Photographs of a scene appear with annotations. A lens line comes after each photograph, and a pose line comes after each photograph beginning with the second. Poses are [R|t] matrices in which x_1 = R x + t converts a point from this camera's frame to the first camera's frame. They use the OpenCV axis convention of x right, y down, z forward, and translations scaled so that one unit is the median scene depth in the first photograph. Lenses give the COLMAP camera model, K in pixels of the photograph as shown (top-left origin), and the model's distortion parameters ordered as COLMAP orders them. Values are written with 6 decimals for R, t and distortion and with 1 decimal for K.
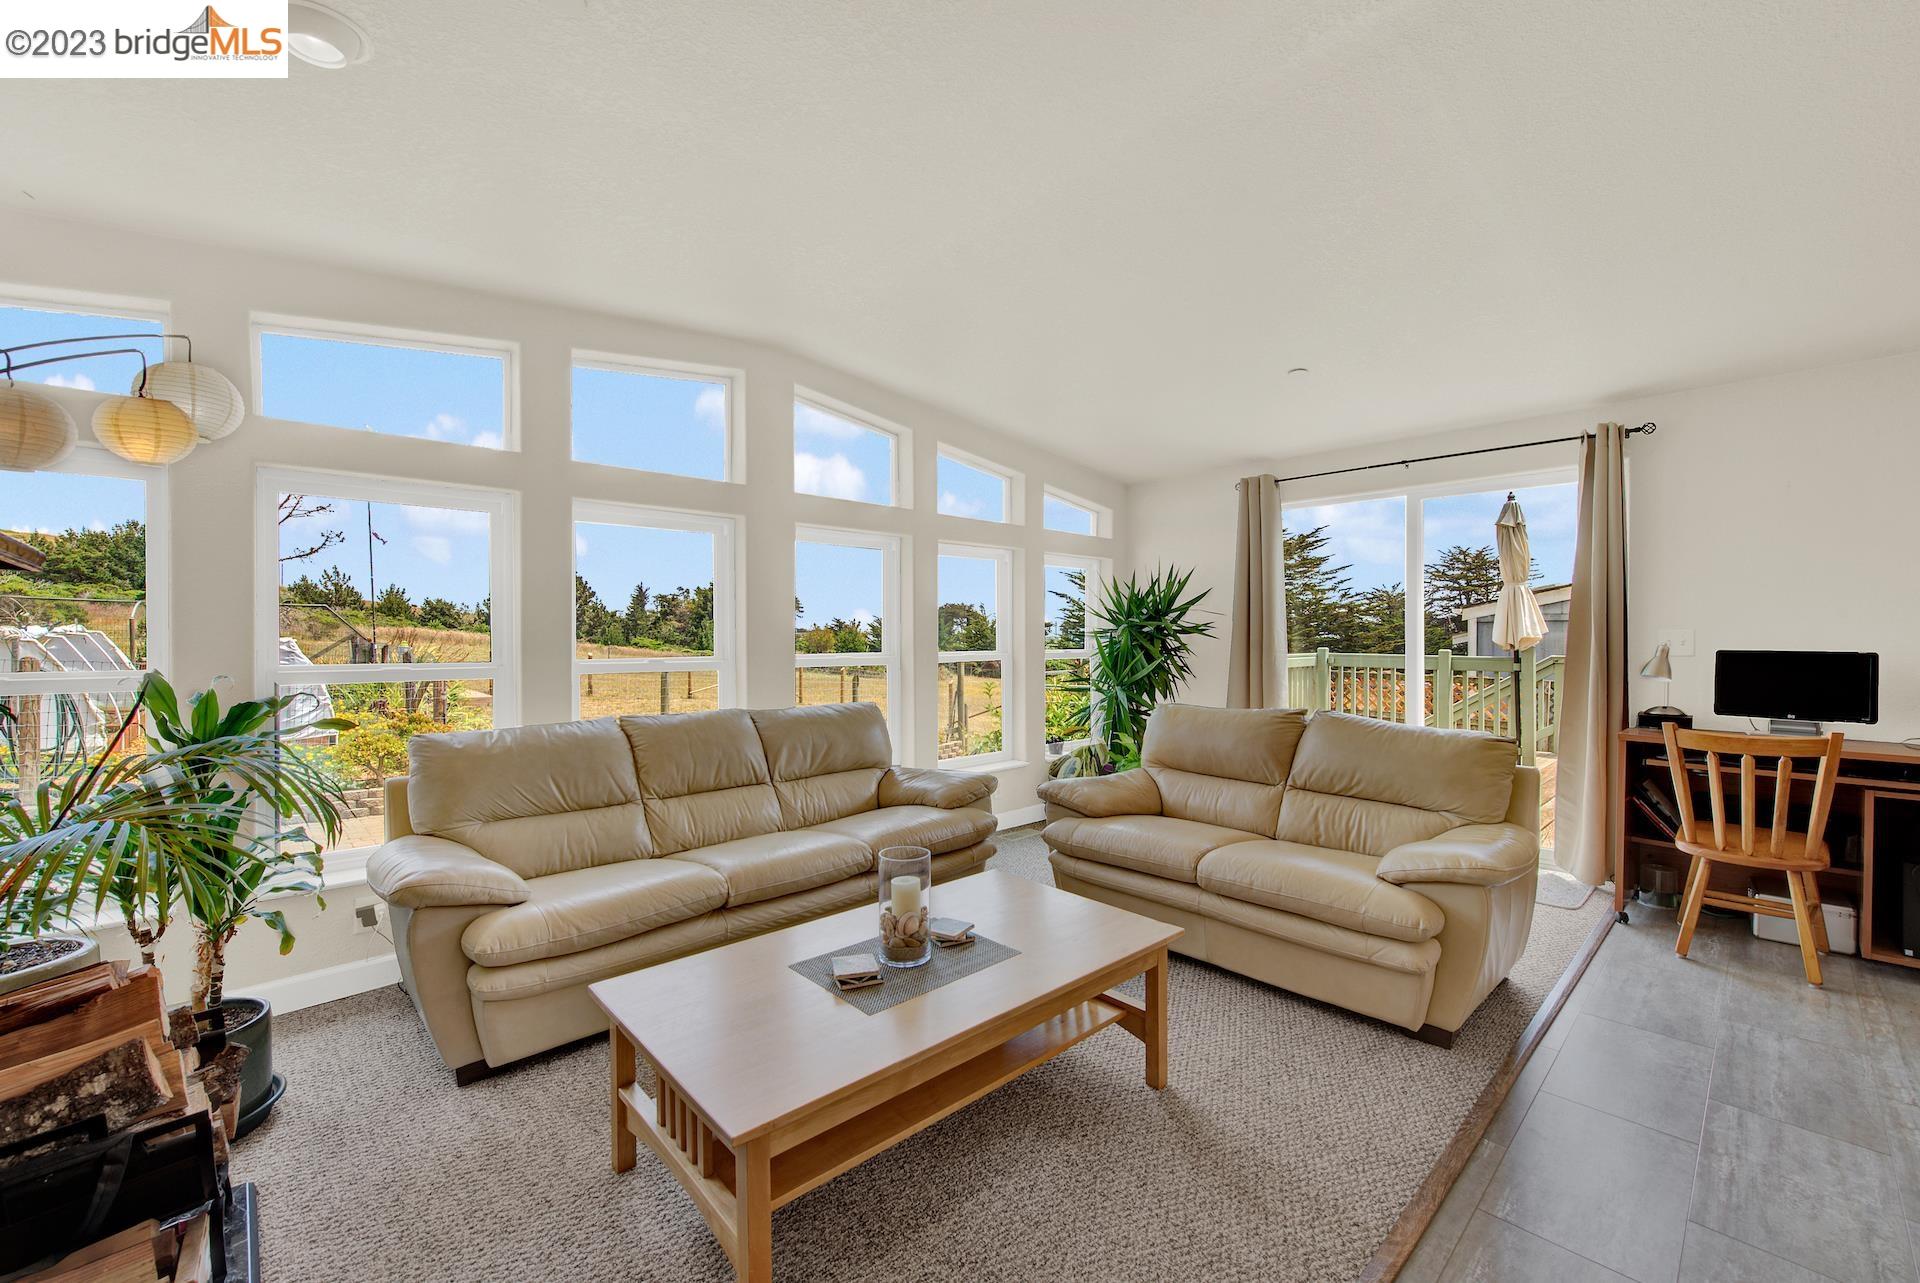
lens RADIAL K [[780.7, 0, 966.3], [0, 780.7, 647.3], [0, 0, 1]] dist [0.002988, -0.001925]
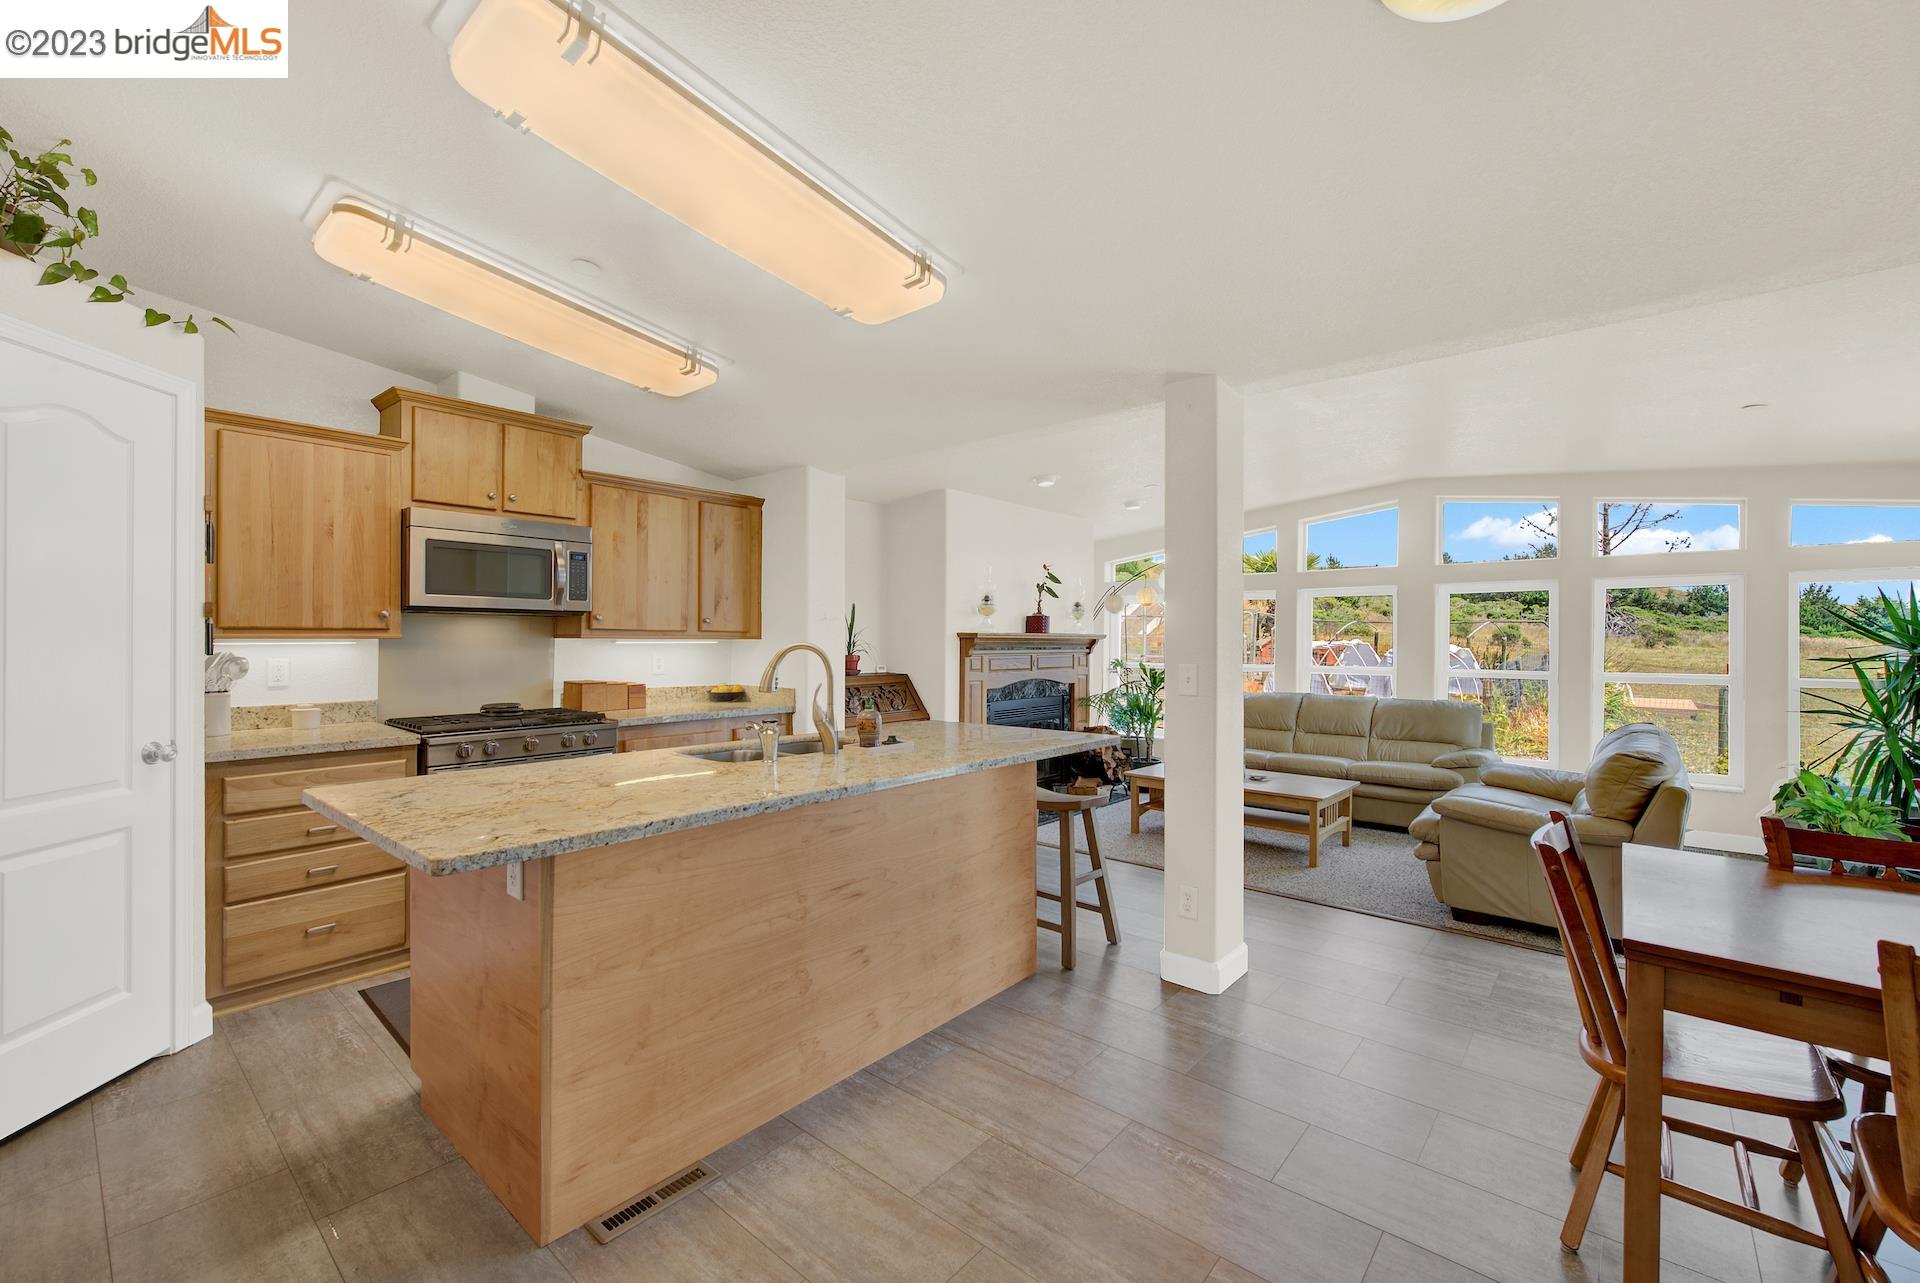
lens RADIAL K [[780.7, 0, 947.5], [0, 780.7, 646.1], [0, 0, 1]] dist [0.002988, -0.001925]
pose [[0.089139, 0.008612, -0.995982, 1.435511], [-0.018016, 0.999813, 0.007033, -0.031929], [0.995856, 0.017317, 0.089277, -0.136615]]
